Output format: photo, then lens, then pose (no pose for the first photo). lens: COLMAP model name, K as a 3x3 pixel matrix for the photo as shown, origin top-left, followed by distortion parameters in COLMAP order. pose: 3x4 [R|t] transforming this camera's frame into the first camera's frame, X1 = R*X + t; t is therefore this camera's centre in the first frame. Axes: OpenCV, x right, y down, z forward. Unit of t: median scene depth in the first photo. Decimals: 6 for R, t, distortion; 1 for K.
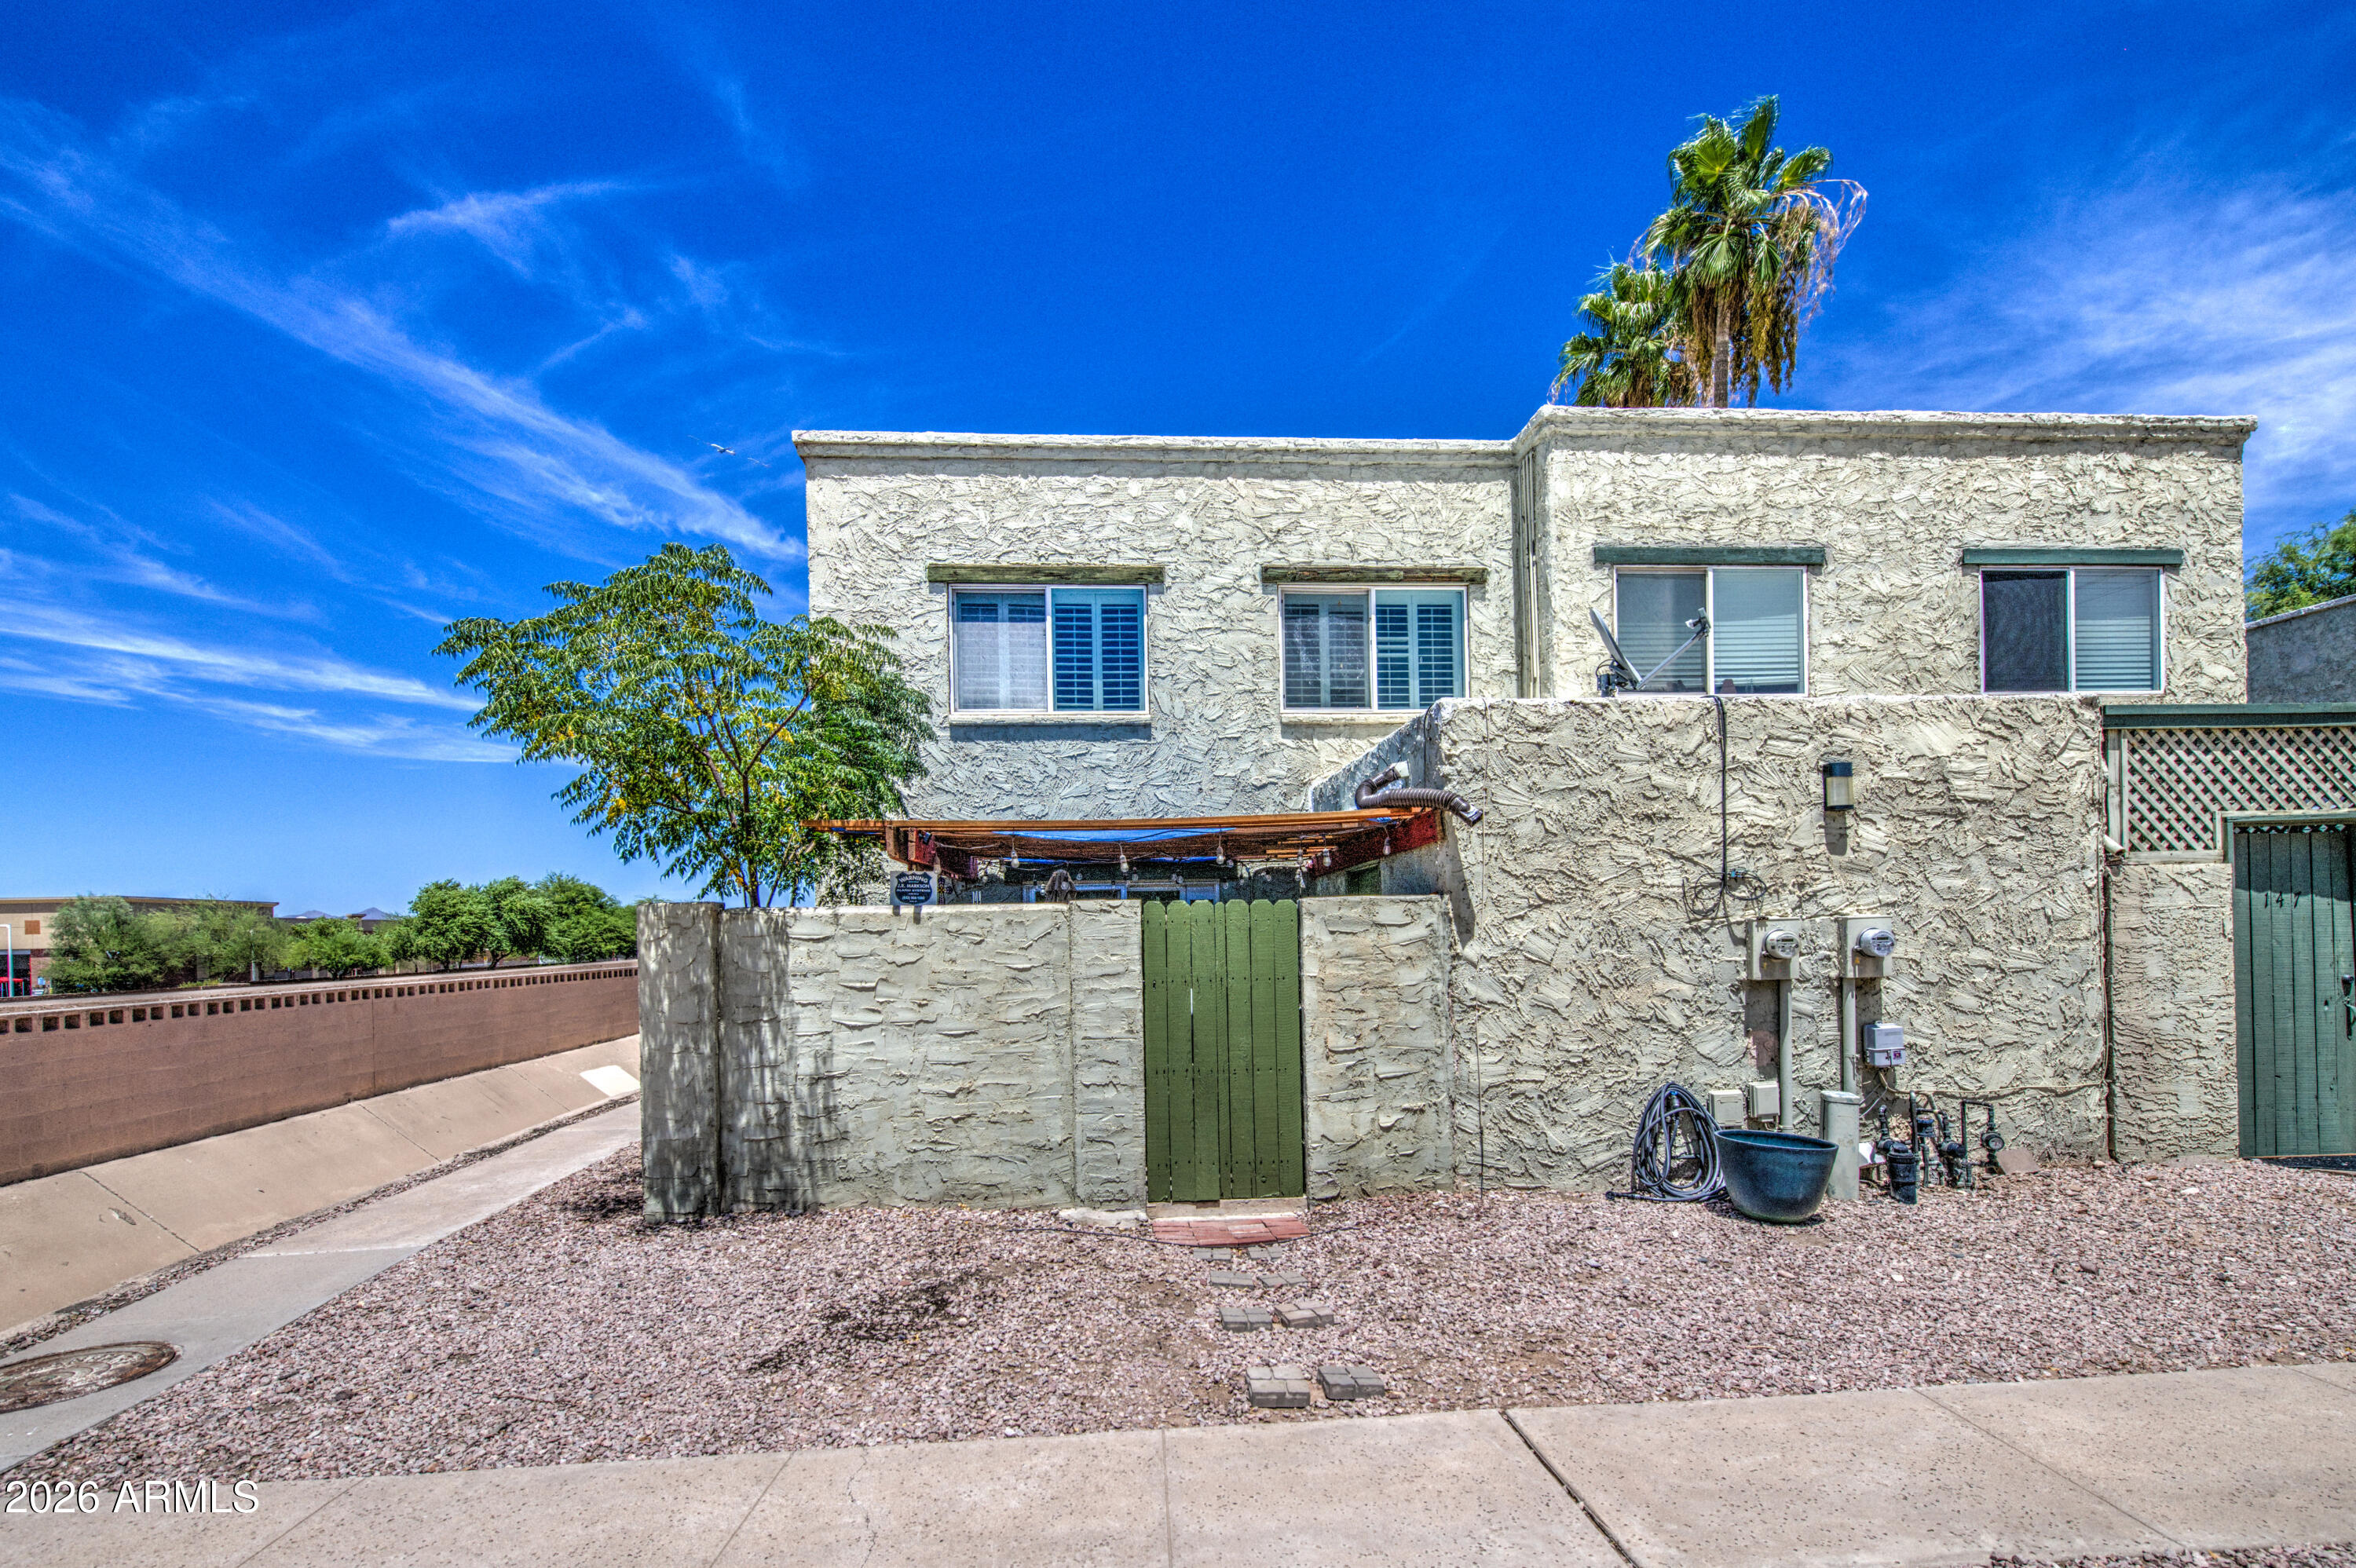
lens RADIAL K [[1030.2, 0, 1120.9], [0, 1030.2, 926.8], [0, 0, 1]] dist [0.000697, -0.000266]
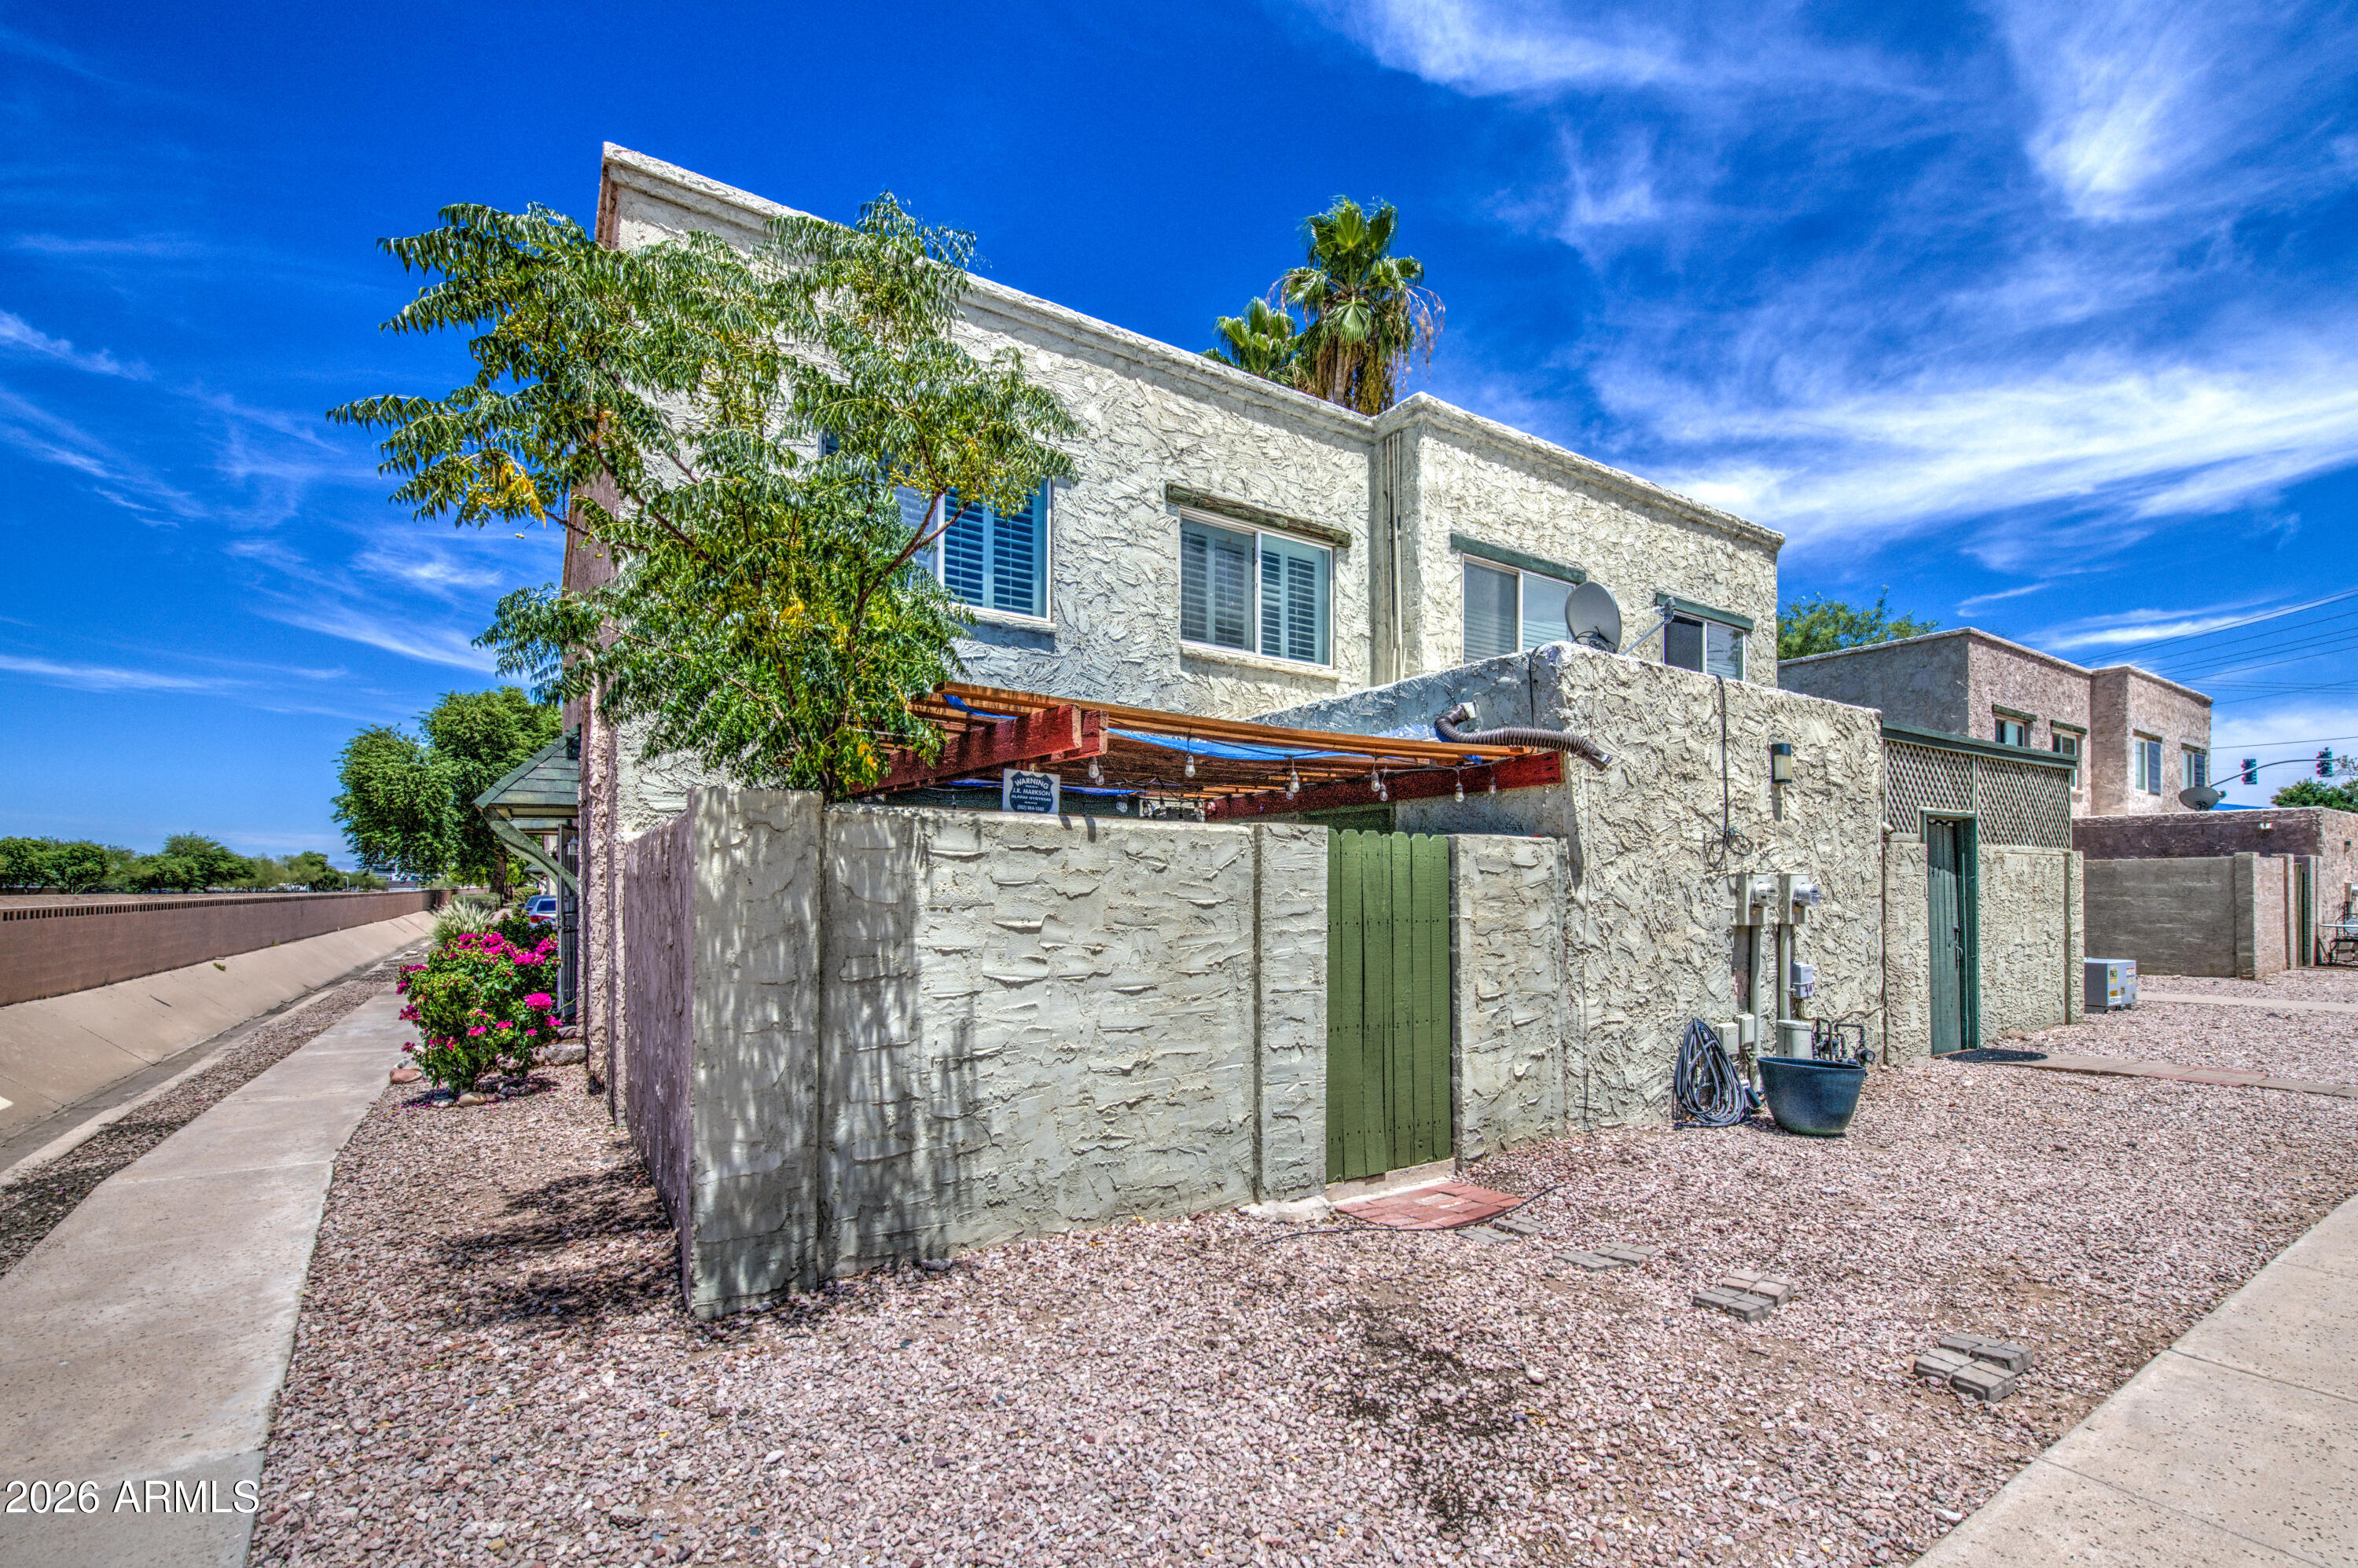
lens RADIAL K [[1012.5, 0, 1121.6], [0, 1012.5, 873.6], [0, 0, 1]] dist [-0.000236, -0.001427]
pose [[0.866657, 0.032459, 0.497848, -0.539014], [-0.025521, 0.999459, -0.020734, 0.034450], [-0.498252, 0.005264, 0.867016, 0.363624]]
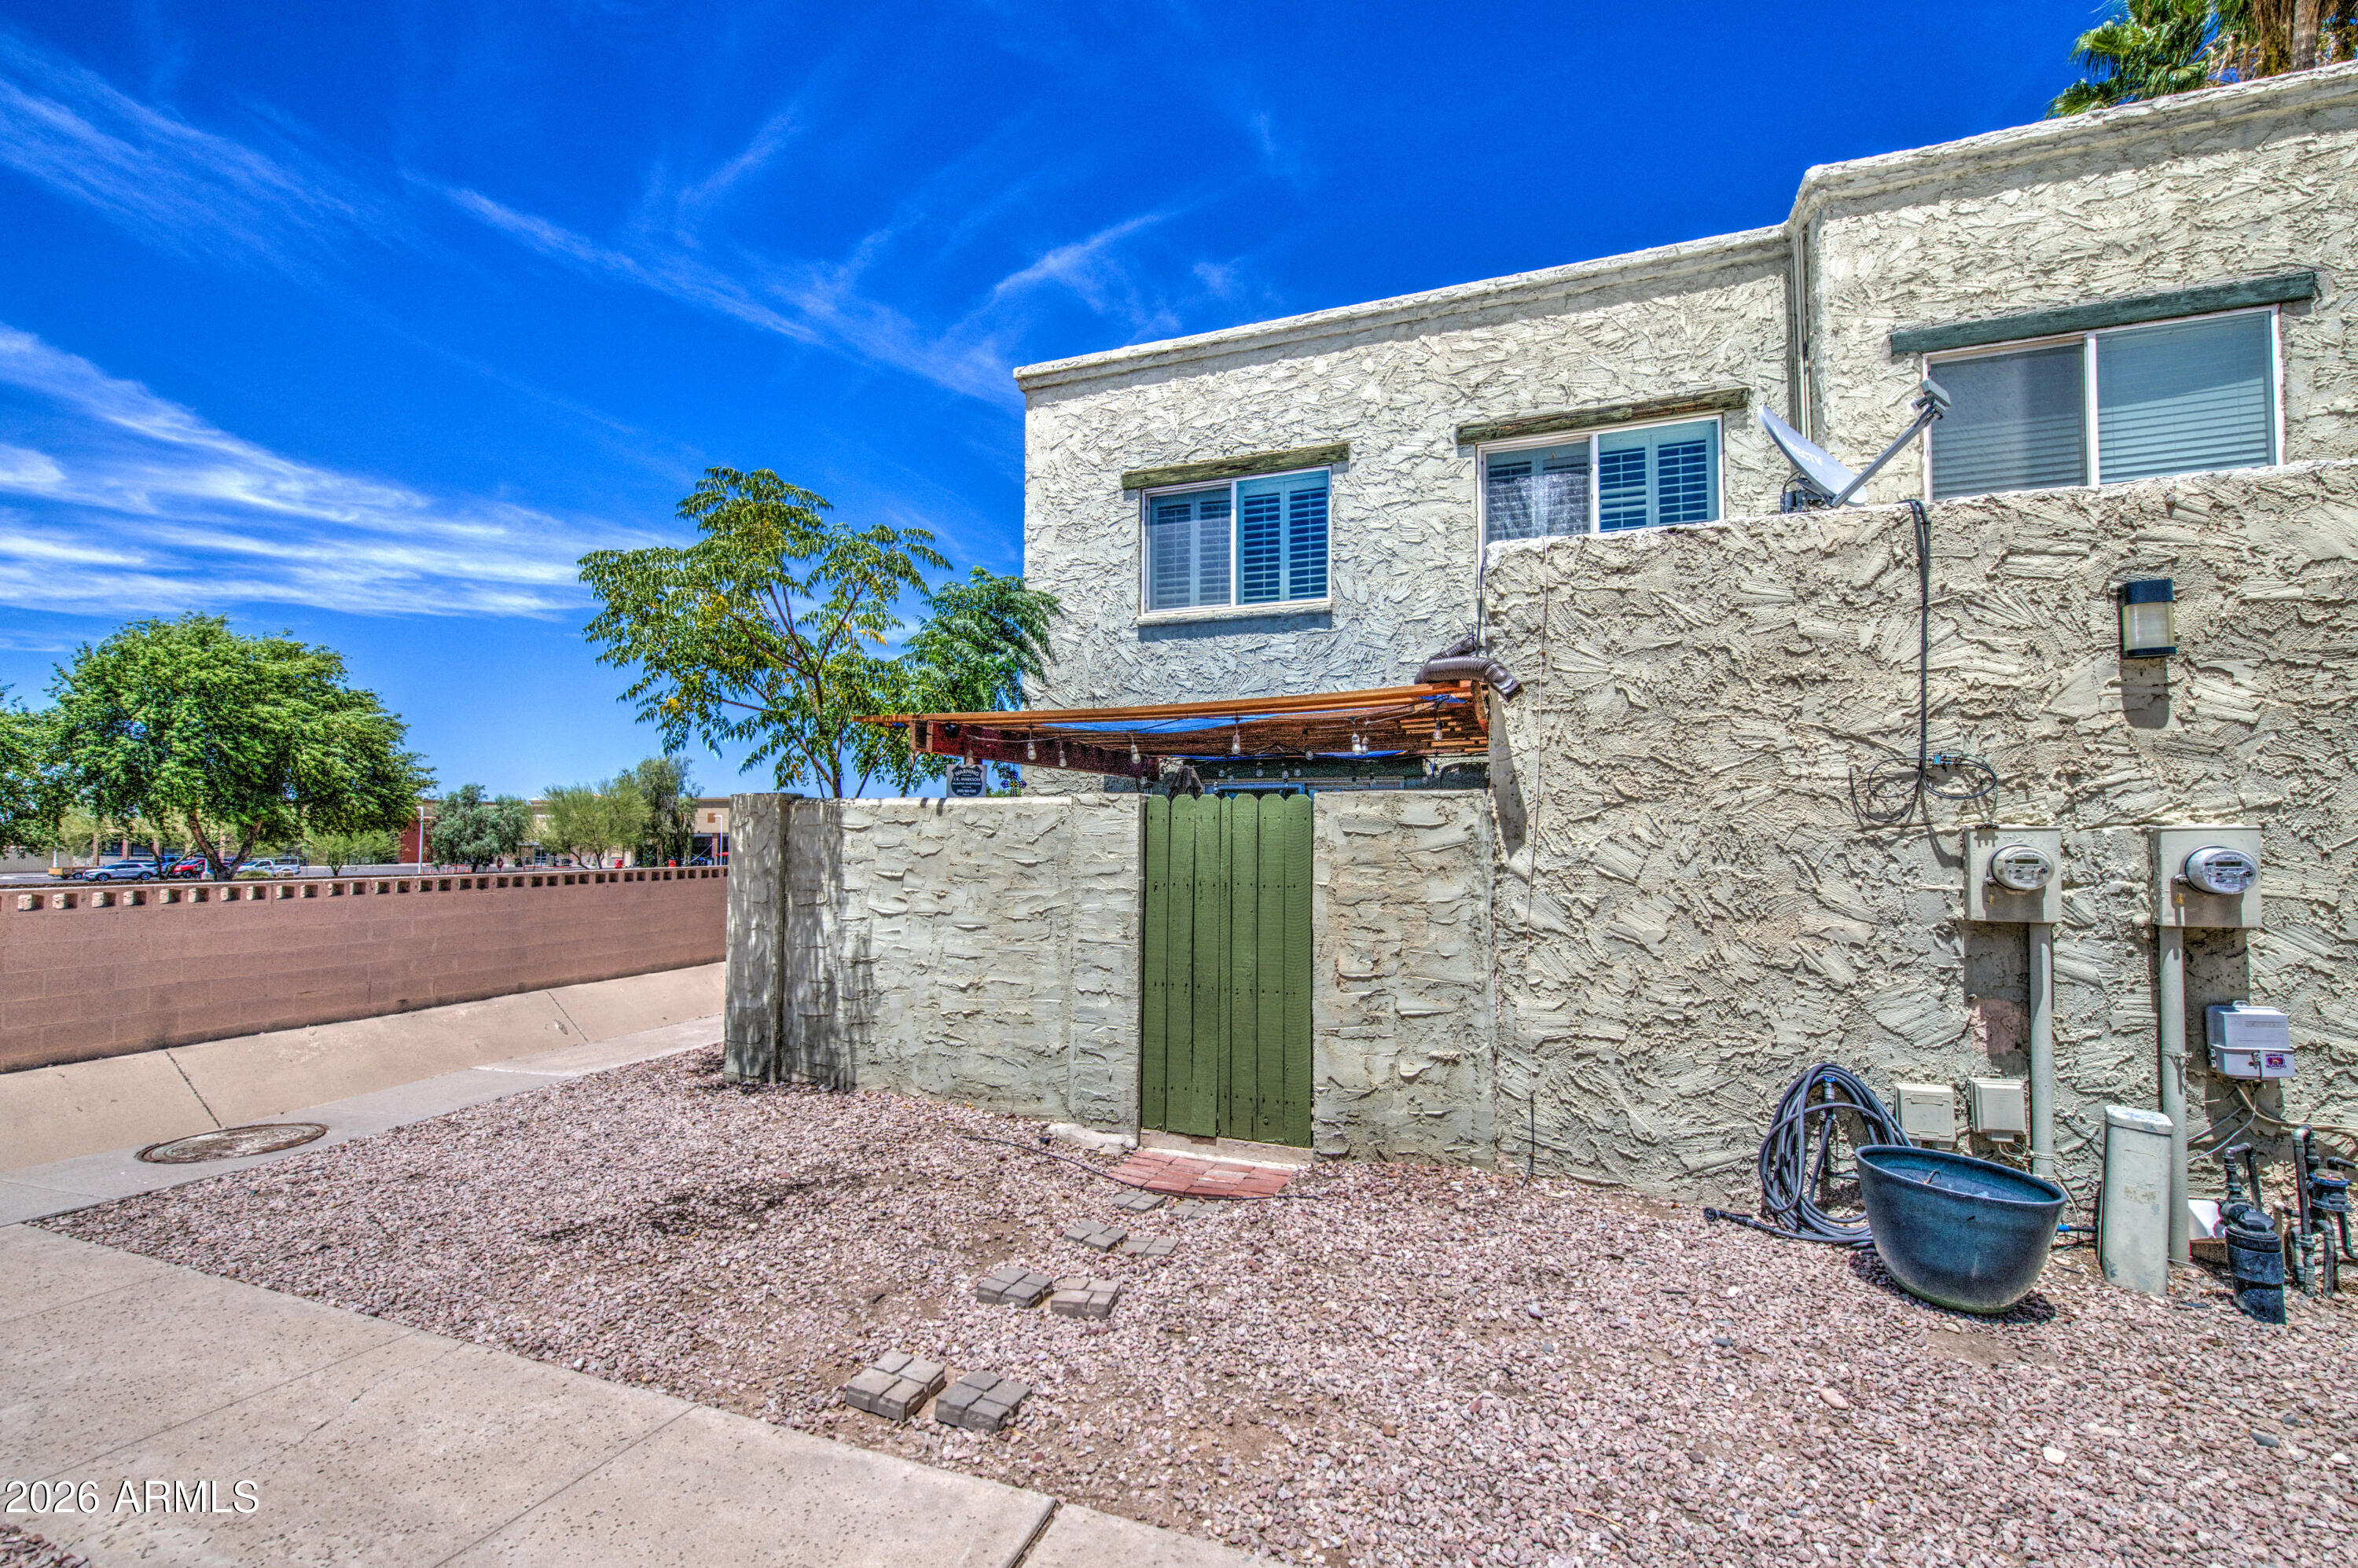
lens RADIAL K [[968.4, 0, 1155.8], [0, 968.4, 795.9], [0, 0, 1]] dist [-0.001549, -0.000858]
pose [[0.912757, 0.006657, -0.408448, 0.383928], [-0.021337, 0.999279, -0.031395, 0.002672], [0.407945, 0.037371, 0.912241, 0.220064]]
